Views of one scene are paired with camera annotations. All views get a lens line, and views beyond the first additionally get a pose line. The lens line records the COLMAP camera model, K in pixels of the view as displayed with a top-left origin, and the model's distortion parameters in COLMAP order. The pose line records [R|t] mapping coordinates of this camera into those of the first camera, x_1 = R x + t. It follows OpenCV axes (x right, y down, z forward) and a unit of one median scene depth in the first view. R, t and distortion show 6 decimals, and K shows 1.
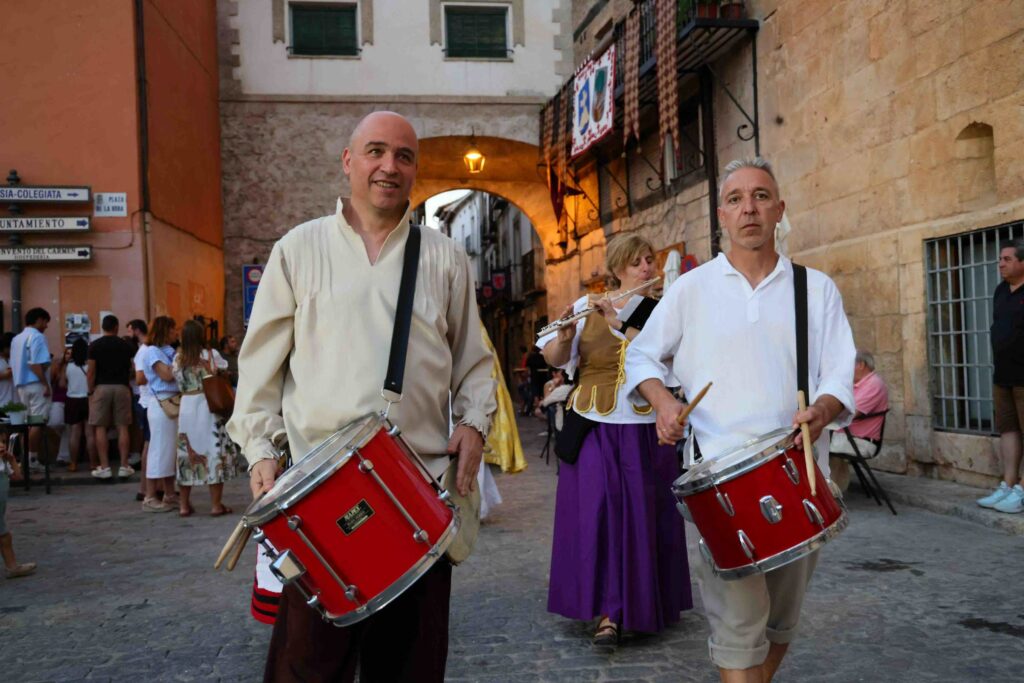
lens RADIAL K [[971.2, 0, 512.0], [0, 971.2, 341.5], [0, 0, 1]] dist [-0.000651, 0.109482]
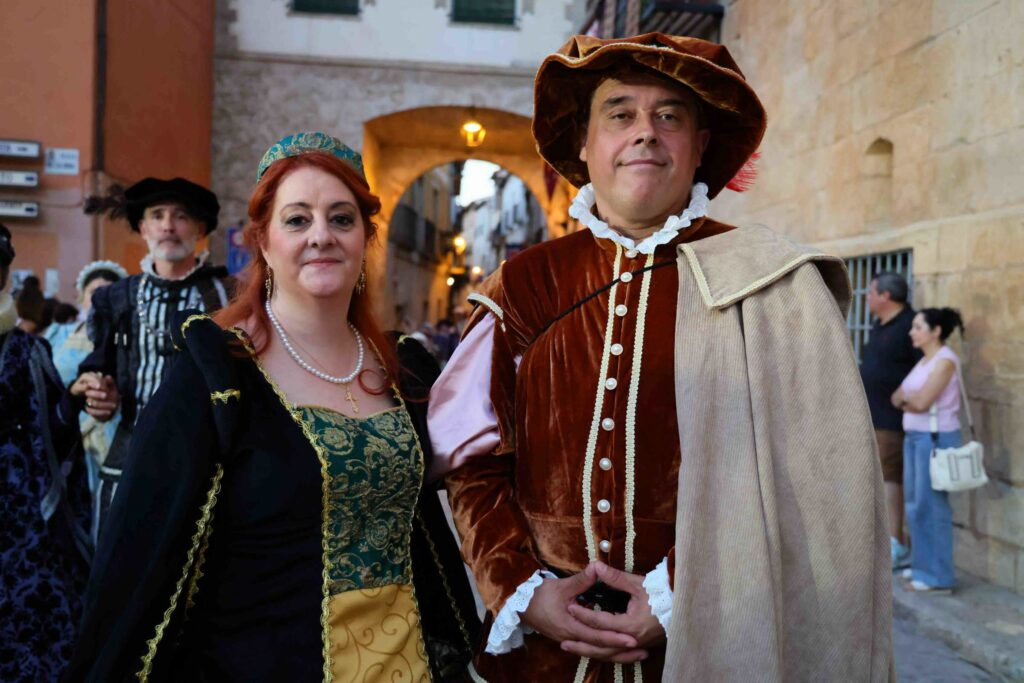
lens RADIAL K [[1000.5, 0, 512.0], [0, 1000.5, 341.5], [0, 0, 1]] dist [0.038961, 0.022354]
pose [[0.994894, 0.069761, -0.072931, 0.127780], [-0.067370, 0.997123, 0.034747, -0.025345], [0.075145, -0.029656, 0.996732, 0.012036]]
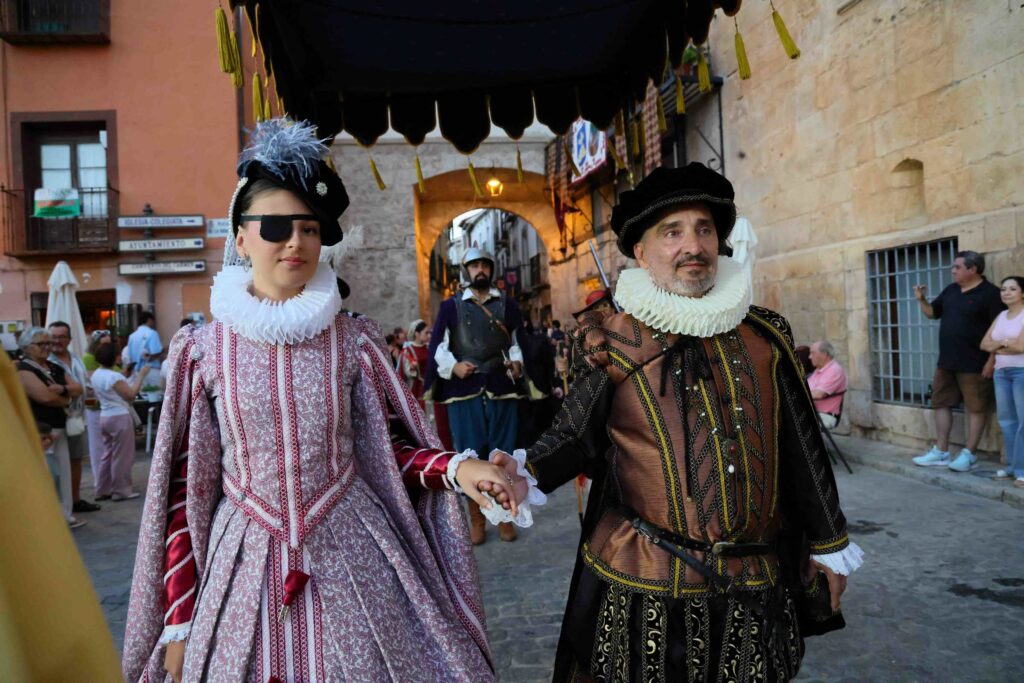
lens RADIAL K [[720.5, 0, 512.0], [0, 720.5, 341.5], [0, 0, 1]] dist [-0.091931, 0.066243]
pose [[0.999912, -0.012646, -0.004122, -0.020903], [0.012772, 0.999397, 0.032299, -0.015310], [0.003711, -0.032349, 0.999470, 0.055139]]
